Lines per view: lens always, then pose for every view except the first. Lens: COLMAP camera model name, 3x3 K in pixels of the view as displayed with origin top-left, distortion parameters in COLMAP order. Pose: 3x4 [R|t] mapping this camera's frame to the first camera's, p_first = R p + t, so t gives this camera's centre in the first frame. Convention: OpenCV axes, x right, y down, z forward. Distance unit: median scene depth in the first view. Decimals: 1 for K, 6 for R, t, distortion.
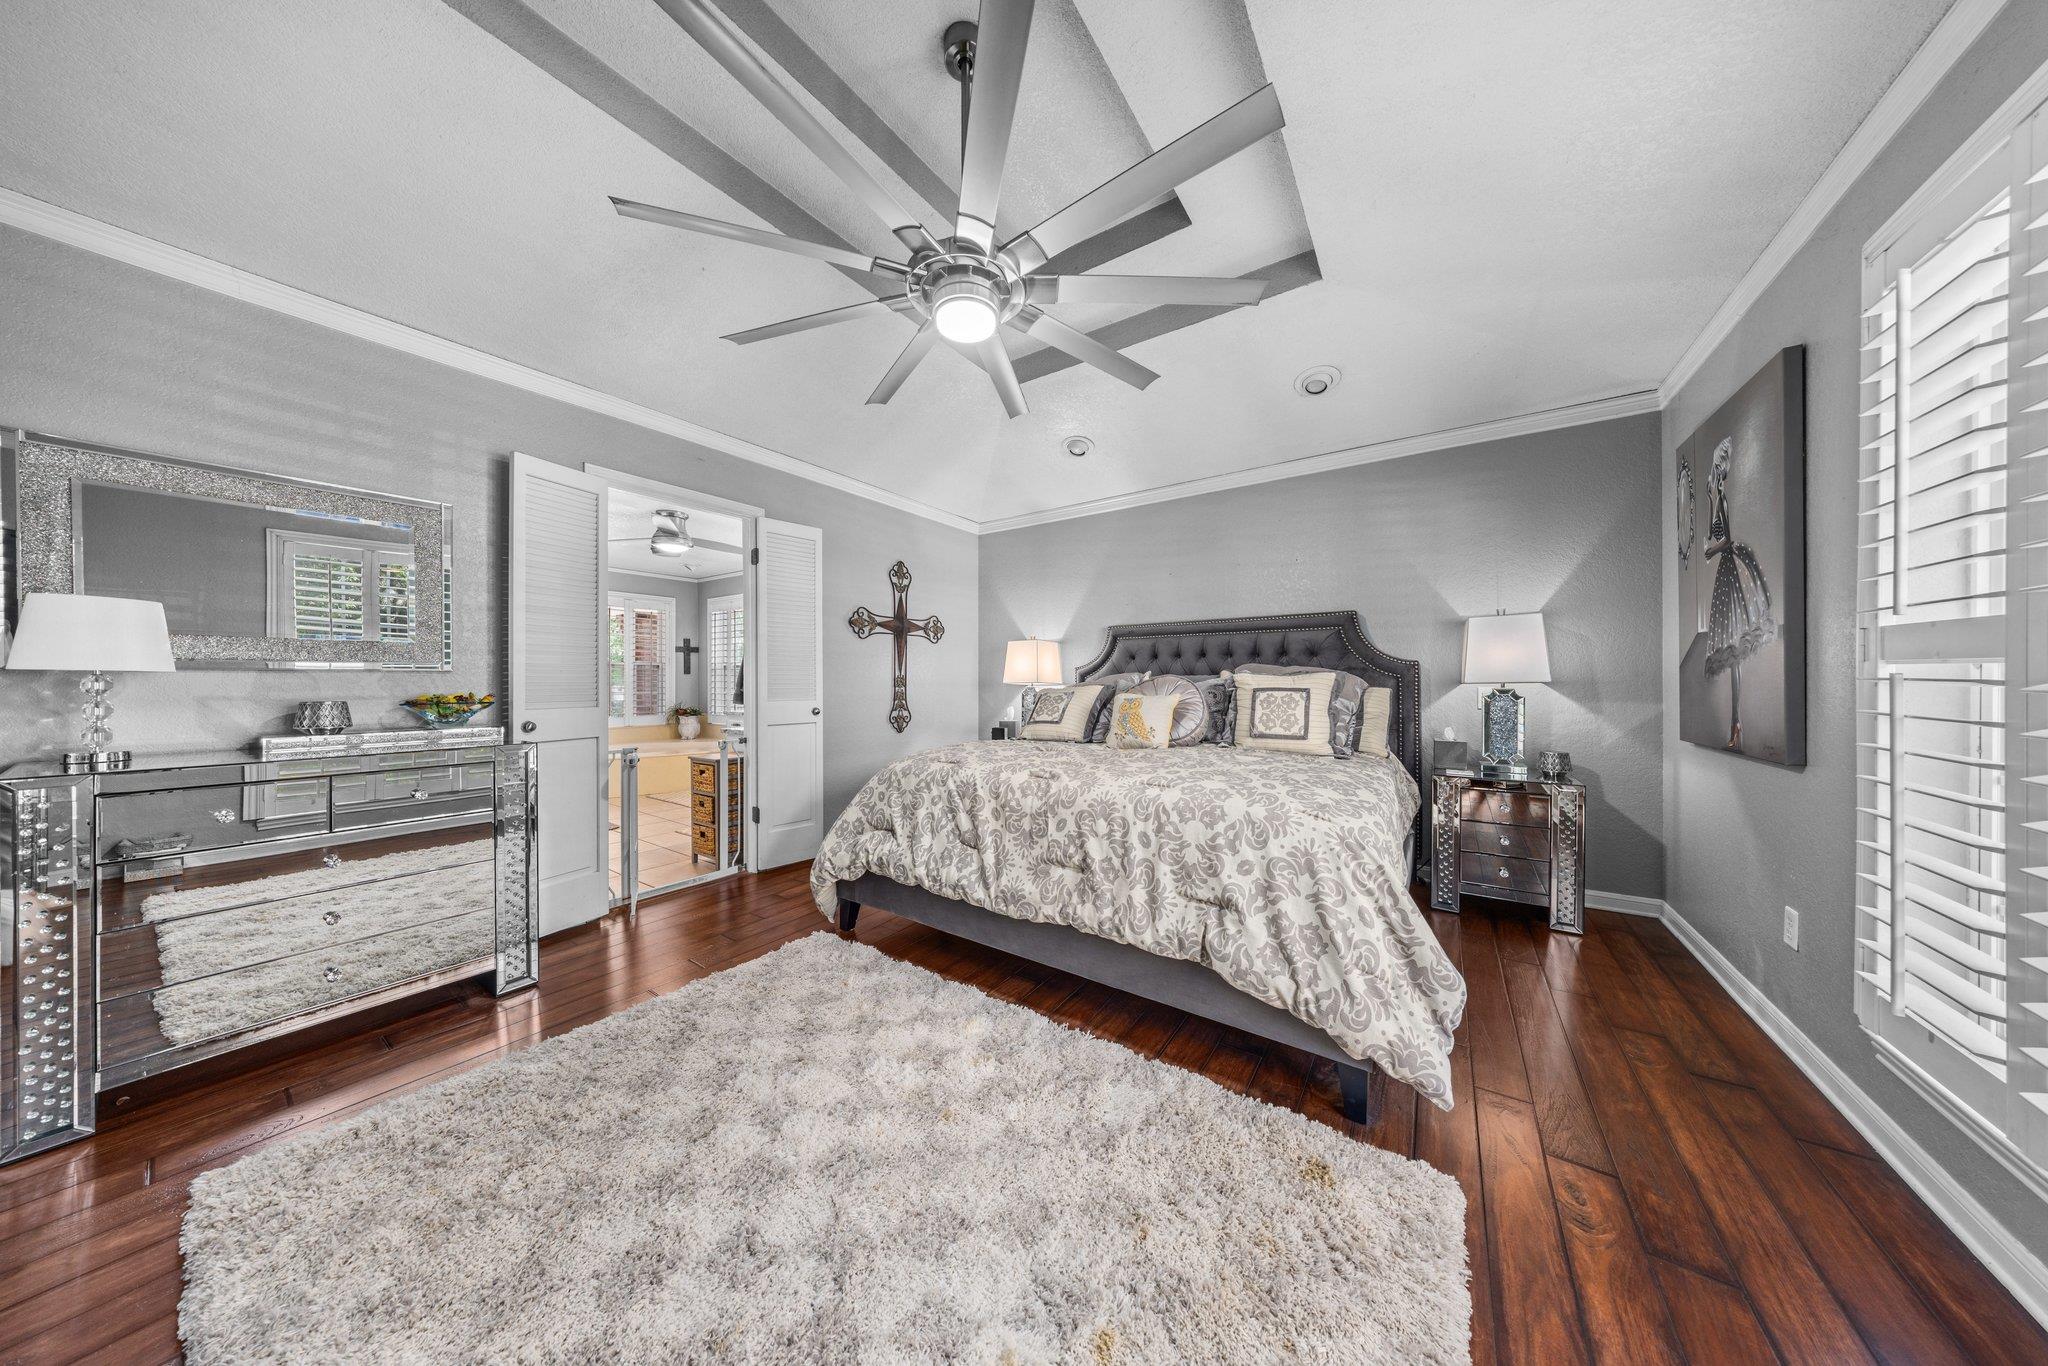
lens RADIAL K [[596.5, 0, 1024.0], [0, 596.5, 683.0], [0, 0, 1]] dist [-0.000007, 0.000012]
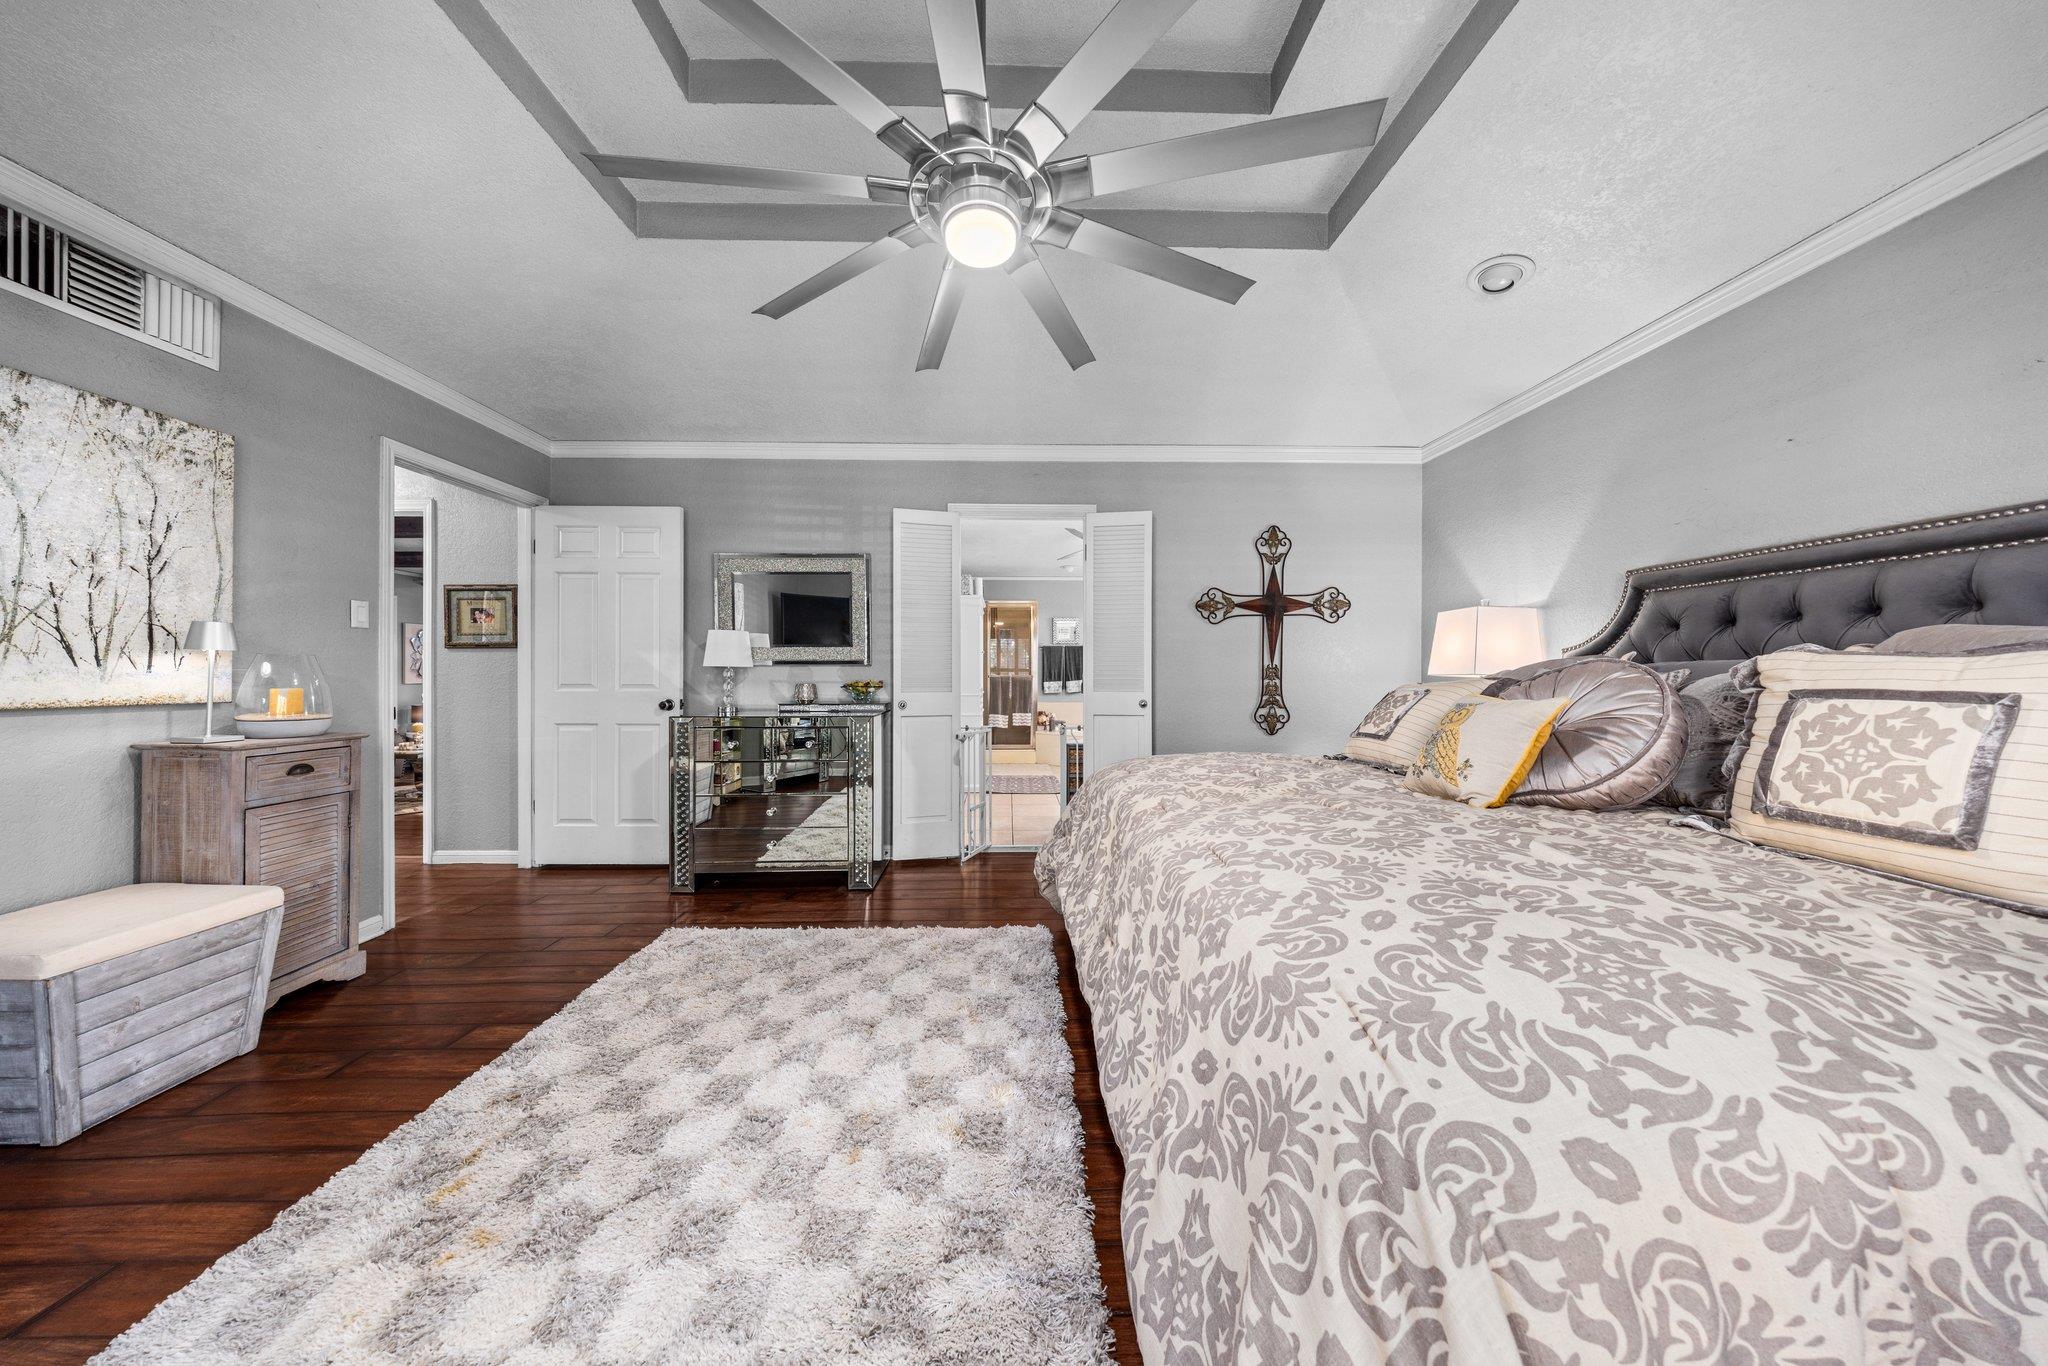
lens RADIAL K [[603.4, 0, 1020.9], [0, 603.4, 676.2], [0, 0, 1]] dist [-0.002002, 0.000036]
pose [[0.586095, 0.005239, -0.810225, 0.310757], [-0.002617, 0.999986, 0.004573, -0.000529], [0.810238, -0.000560, 0.586101, 0.277864]]
